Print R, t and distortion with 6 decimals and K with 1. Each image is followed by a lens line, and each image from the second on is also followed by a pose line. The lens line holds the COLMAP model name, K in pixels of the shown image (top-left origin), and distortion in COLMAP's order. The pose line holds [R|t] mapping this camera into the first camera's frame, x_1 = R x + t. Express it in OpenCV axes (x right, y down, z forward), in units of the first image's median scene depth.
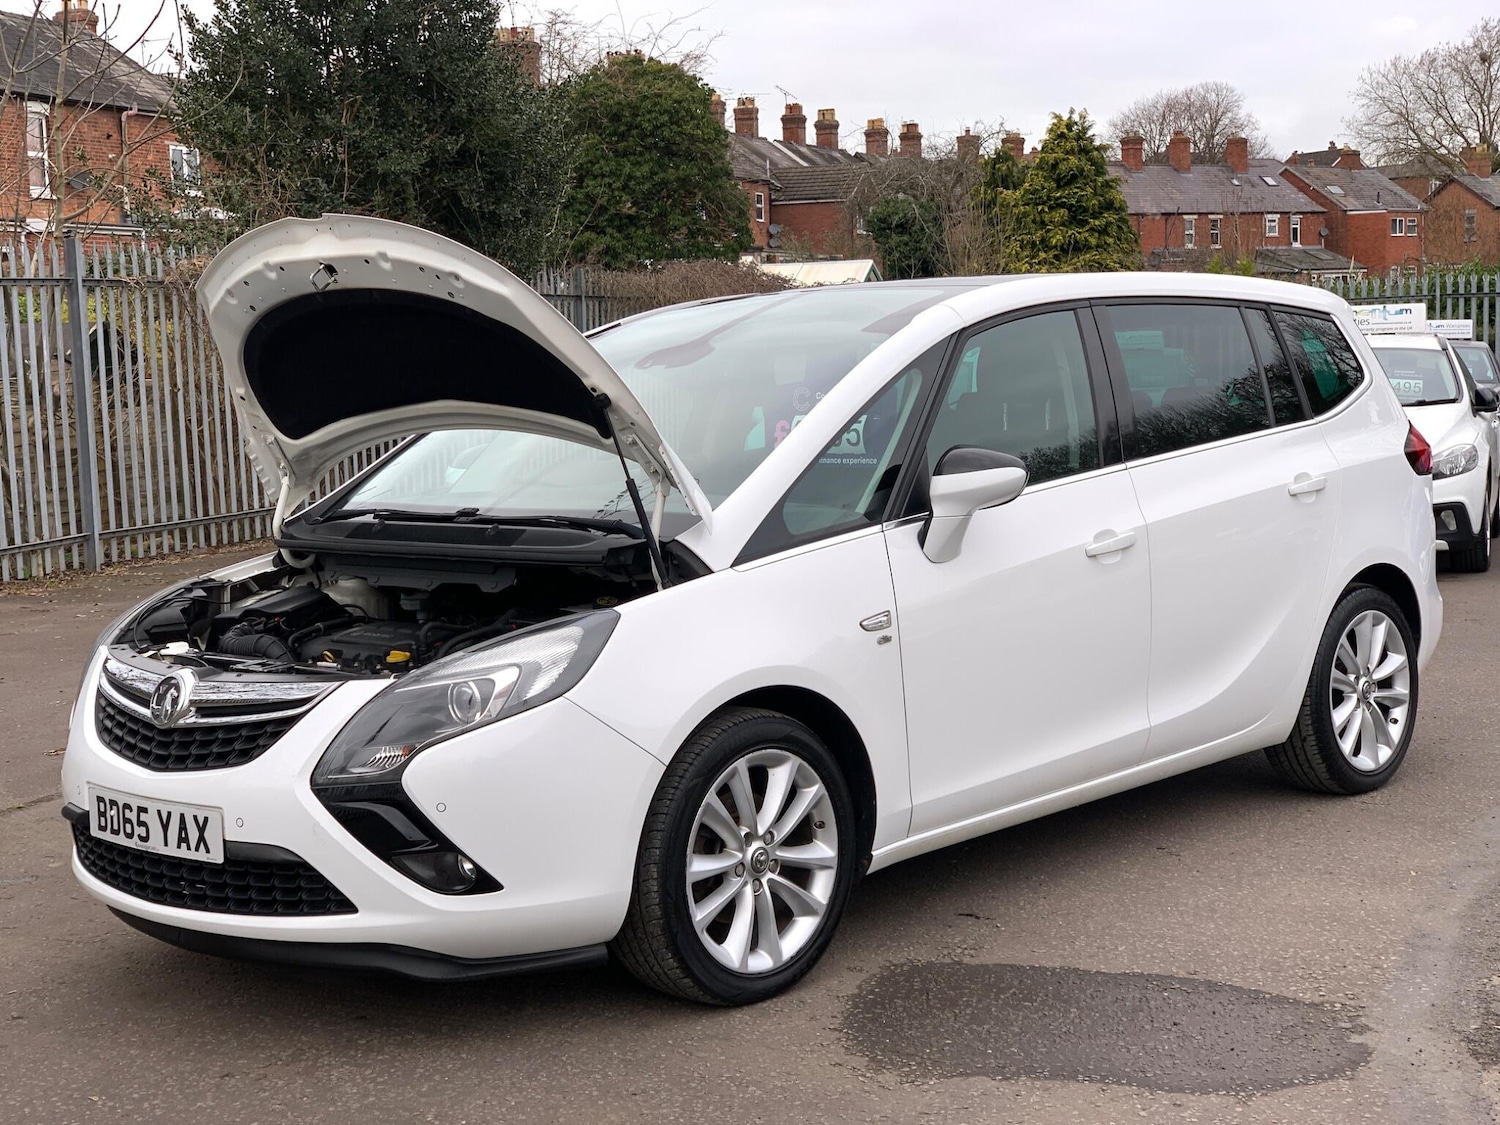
lens RADIAL K [[2207.3, 0, 733.9], [0, 2207.3, 559.8], [0, 0, 1]] dist [0.042457, 0.085194]
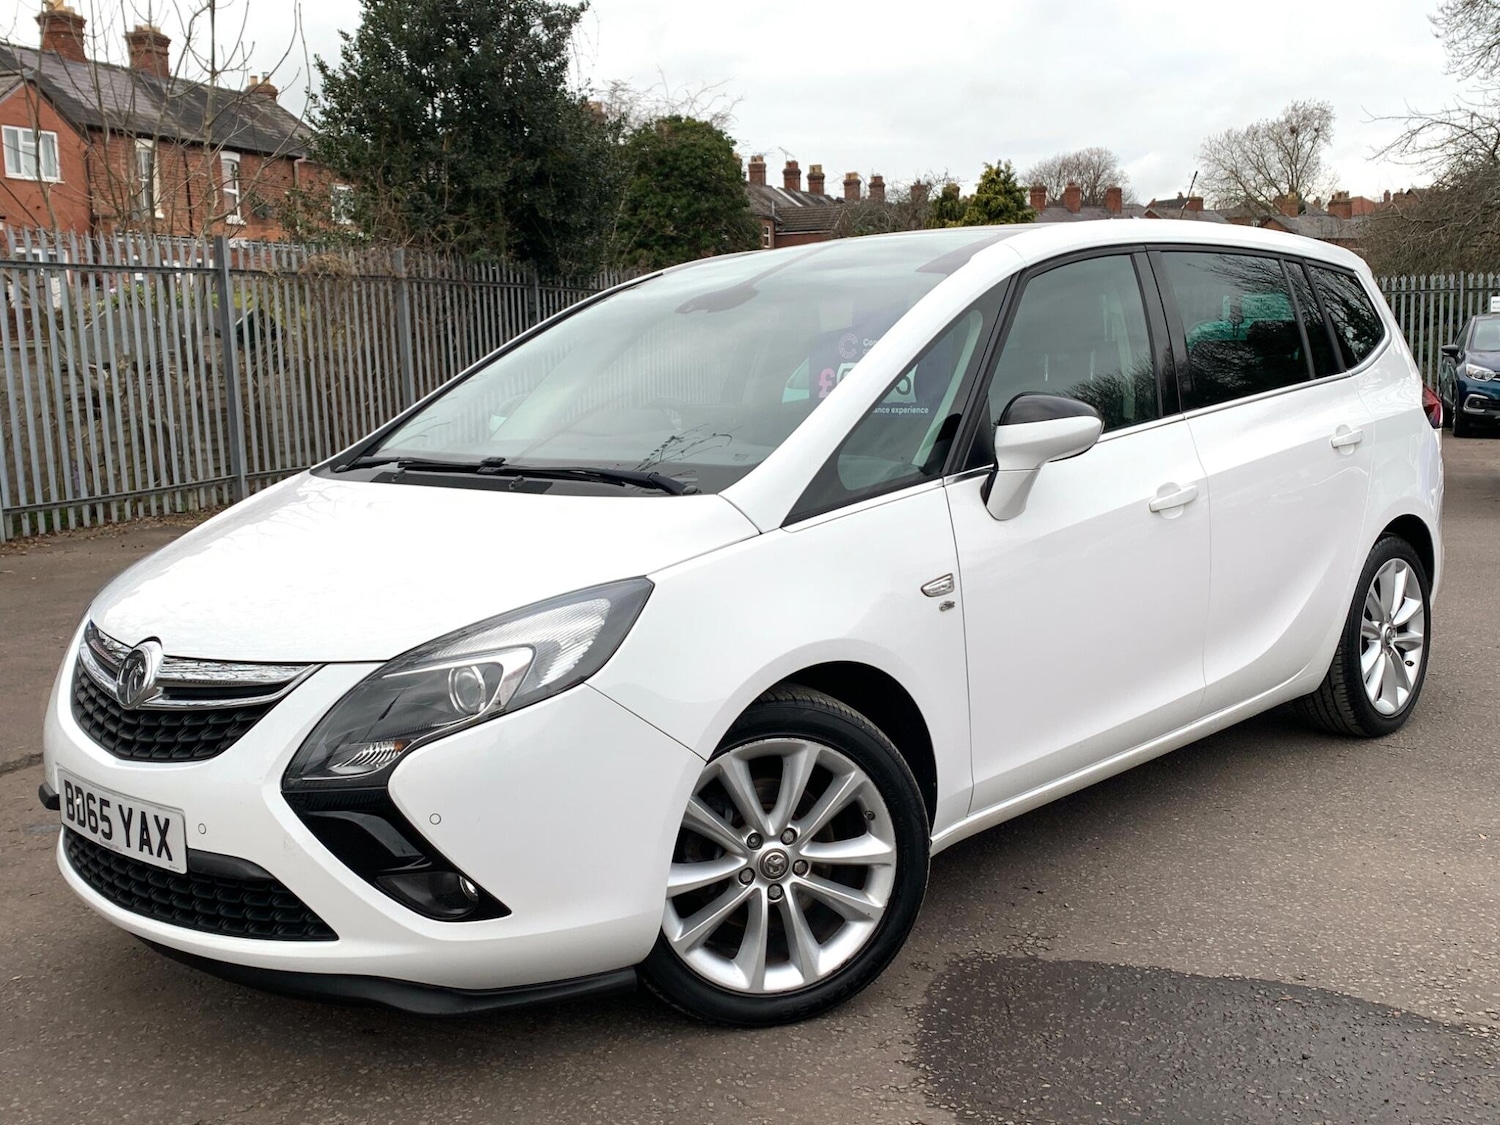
lens RADIAL K [[1580.0, 0, 753.8], [0, 1580.0, 533.8], [0, 0, 1]] dist [0.127284, -0.346388]
pose [[0.999987, 0.002179, 0.004599, -0.015266], [-0.002294, 0.999681, 0.025147, -0.007699], [-0.004543, -0.025157, 0.999673, 0.319643]]
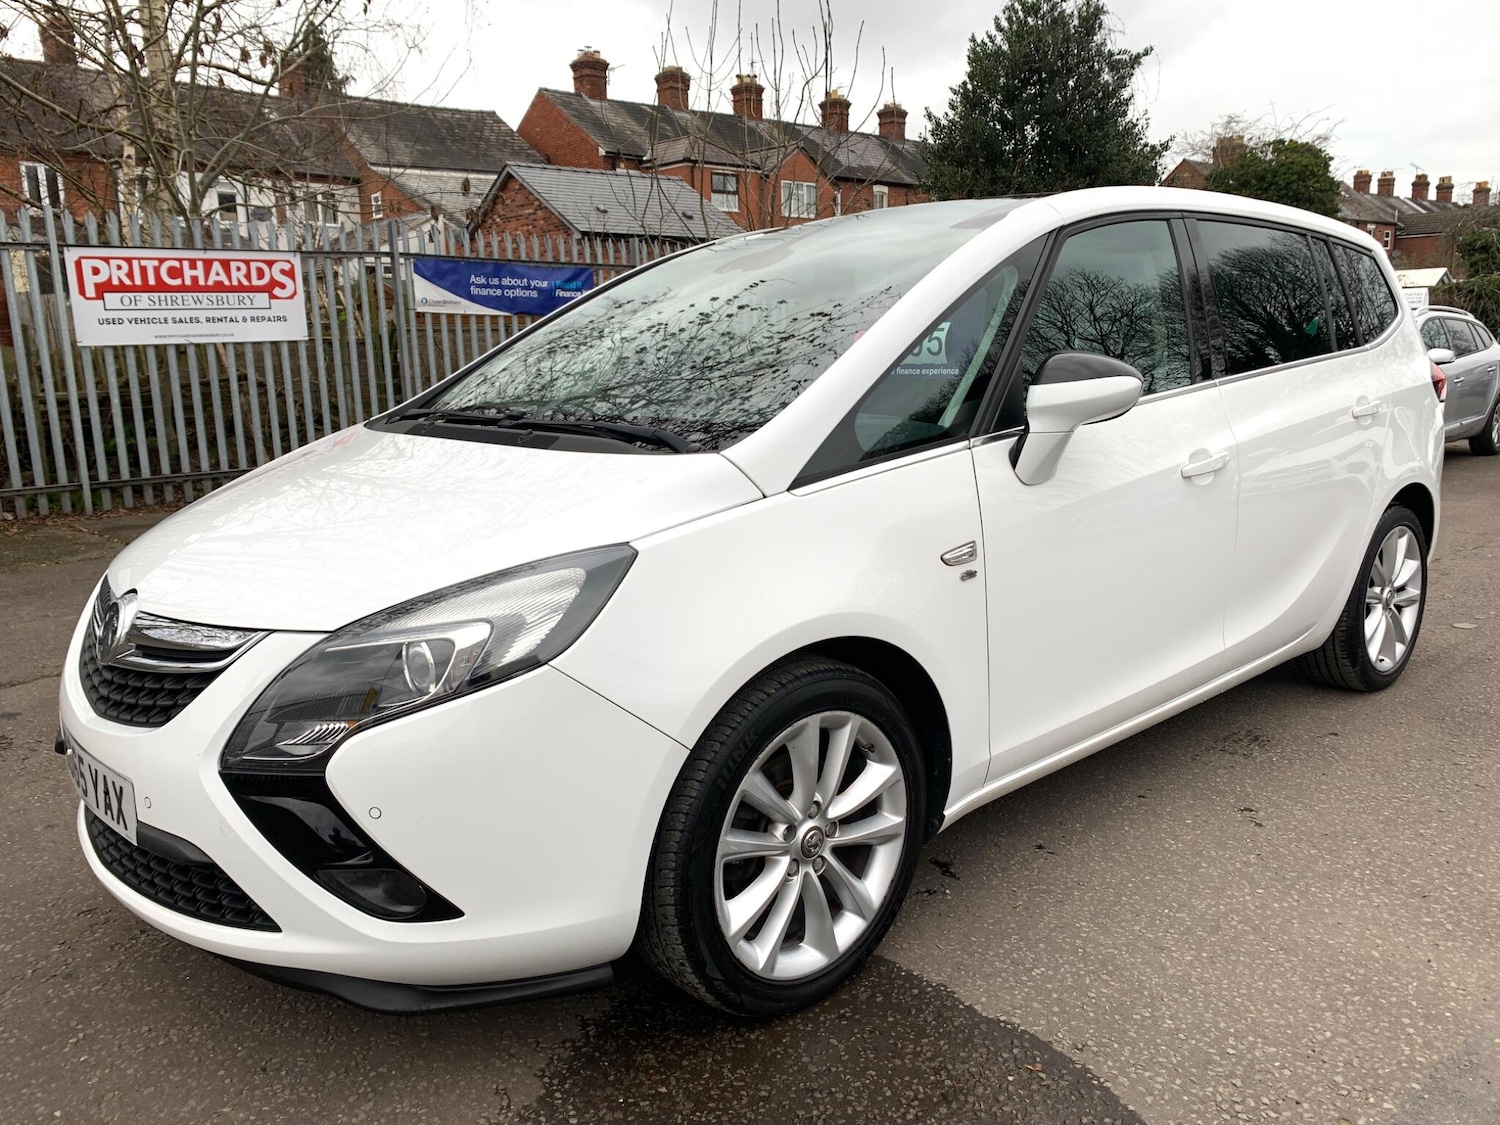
lens RADIAL K [[1148.5, 0, 755.4], [0, 1148.5, 548.8], [0, 0, 1]] dist [0.008442, 0.002231]
pose [[0.996878, 0.031481, -0.072412, 0.015827], [-0.024857, 0.995575, 0.090623, -0.011399], [0.074944, -0.088540, 0.993249, 0.502119]]
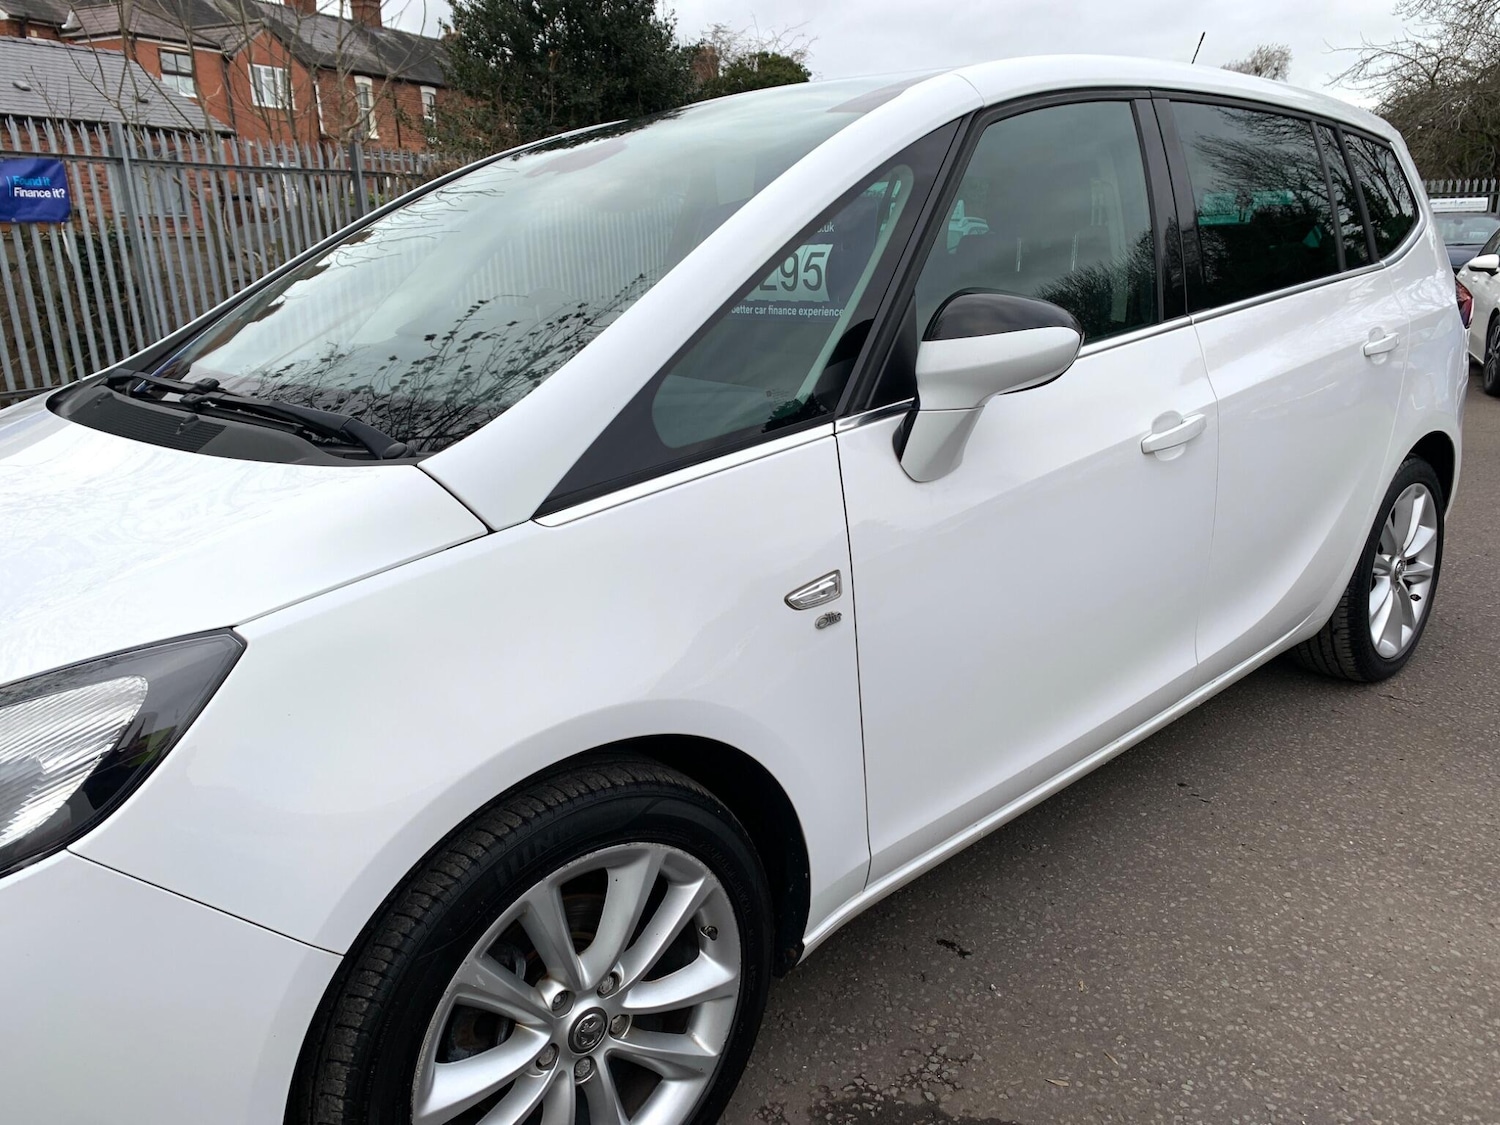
lens RADIAL K [[1148.5, 0, 755.4], [0, 1148.5, 548.8], [0, 0, 1]] dist [0.008442, 0.002231]
pose [[0.998087, 0.022363, -0.057643, 0.059963], [-0.012309, 0.985505, 0.169202, -0.032270], [0.060592, -0.168168, 0.983894, 0.634336]]
